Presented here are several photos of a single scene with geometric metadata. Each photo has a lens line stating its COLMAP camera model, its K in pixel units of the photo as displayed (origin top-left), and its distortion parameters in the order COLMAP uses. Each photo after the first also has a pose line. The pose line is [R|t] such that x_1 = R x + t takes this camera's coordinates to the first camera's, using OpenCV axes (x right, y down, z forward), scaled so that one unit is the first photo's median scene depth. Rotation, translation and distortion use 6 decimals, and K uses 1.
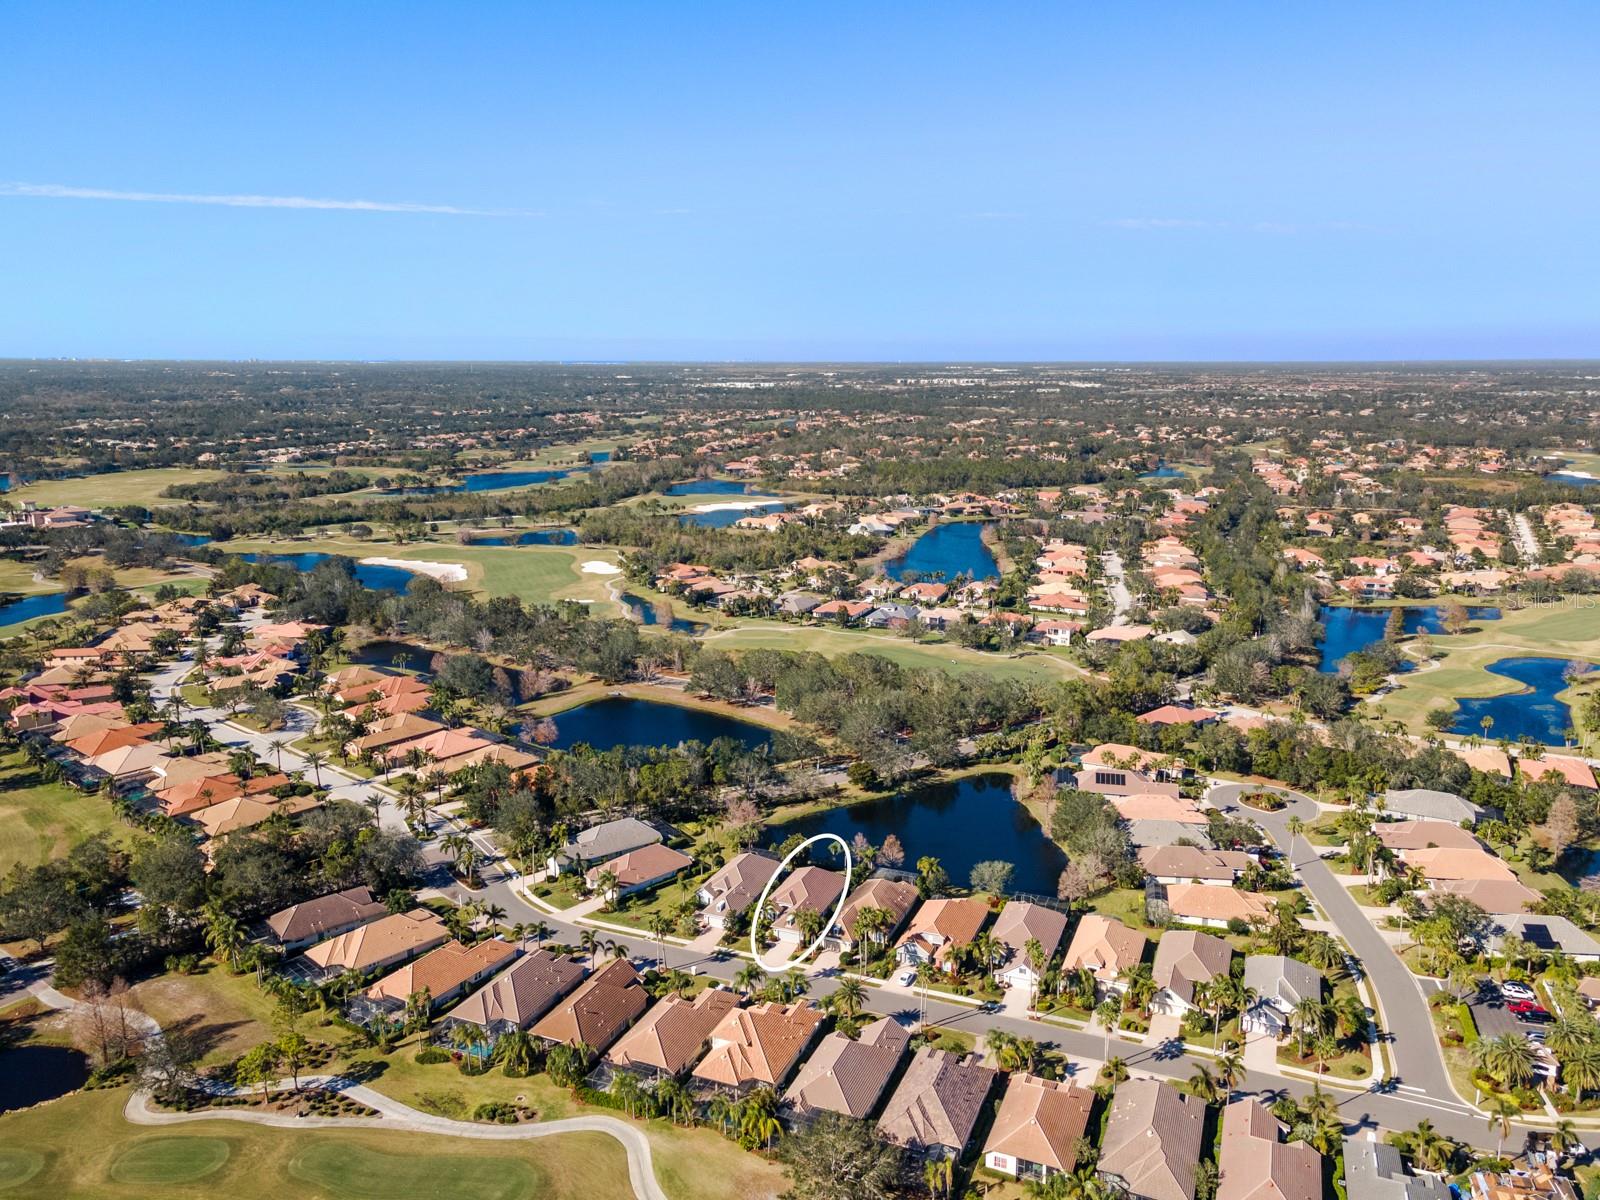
lens RADIAL K [[1164.6, 0, 800.0], [0, 1164.6, 600.0], [0, 0, 1]] dist [0.038115, 0.009233]
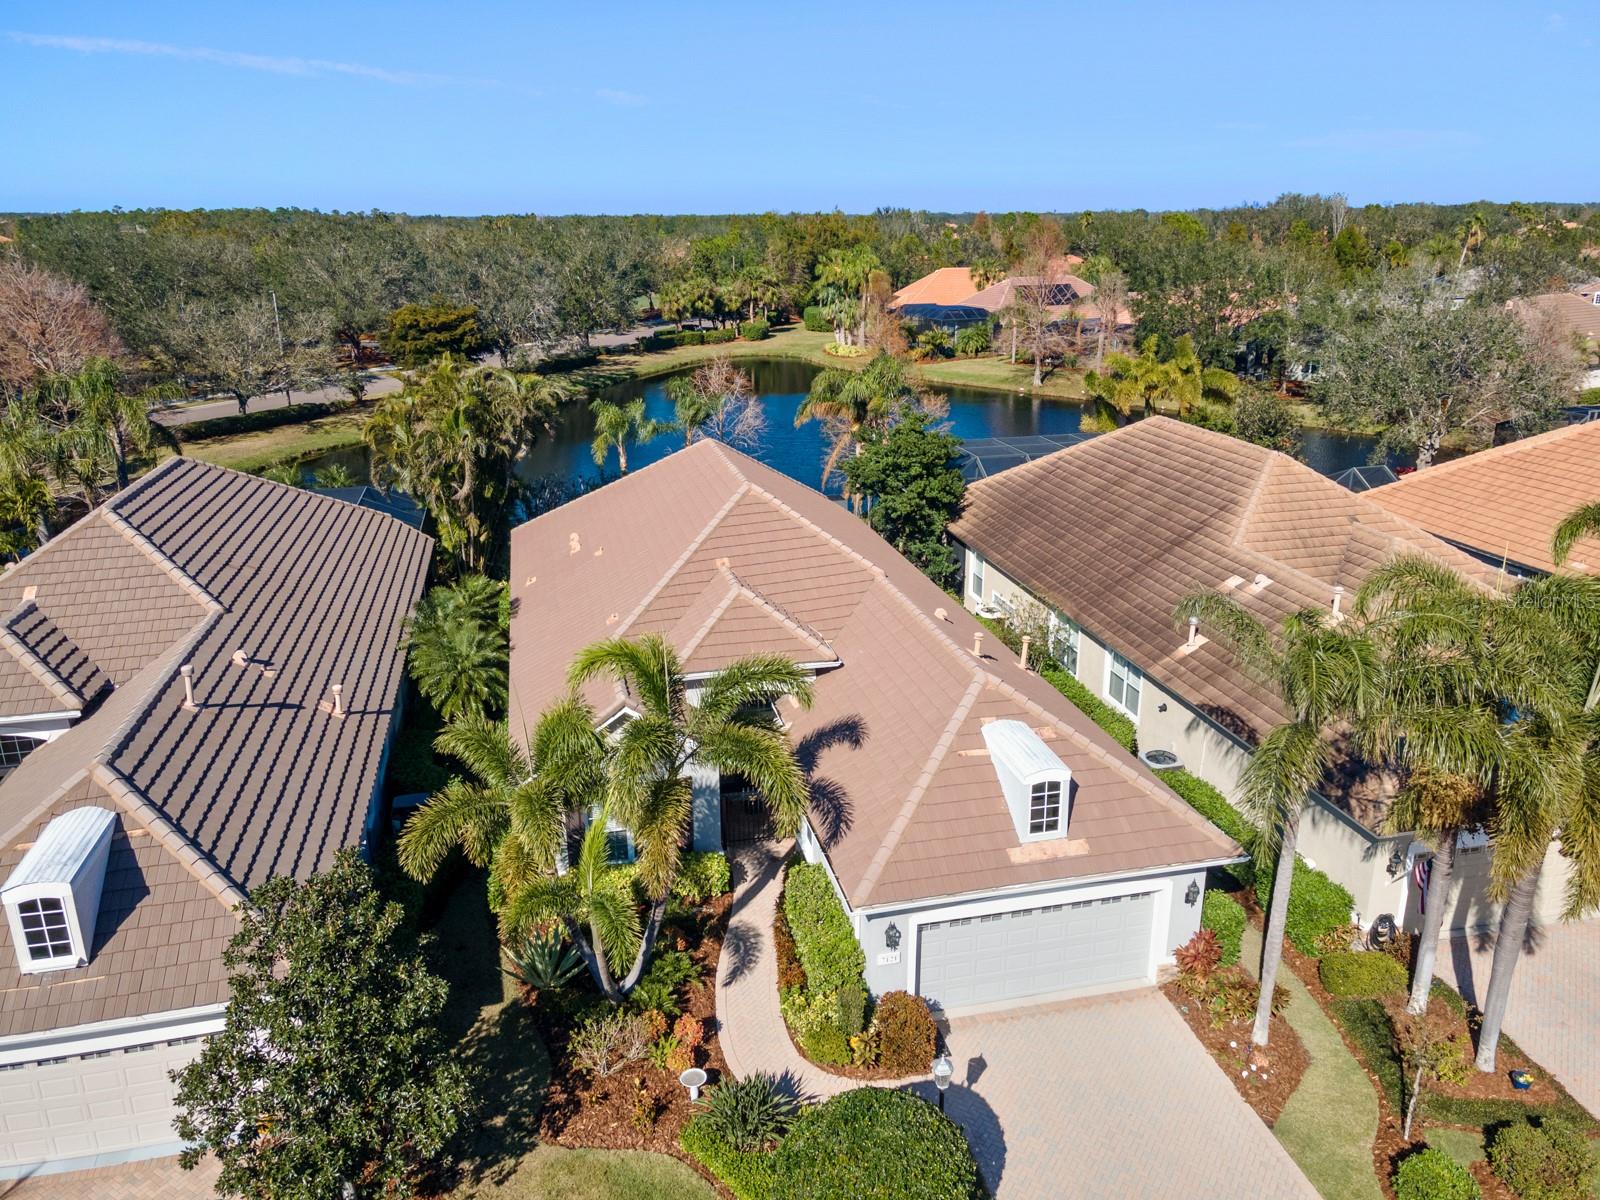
lens RADIAL K [[1187.5, 0, 800.0], [0, 1187.5, 600.0], [0, 0, 1]] dist [0.020850, 0.045285]
pose [[0.809256, -0.184193, 0.557833, -0.058845], [0.119657, 0.981350, 0.150447, 0.195211], [-0.575140, -0.055001, 0.816204, 0.747427]]
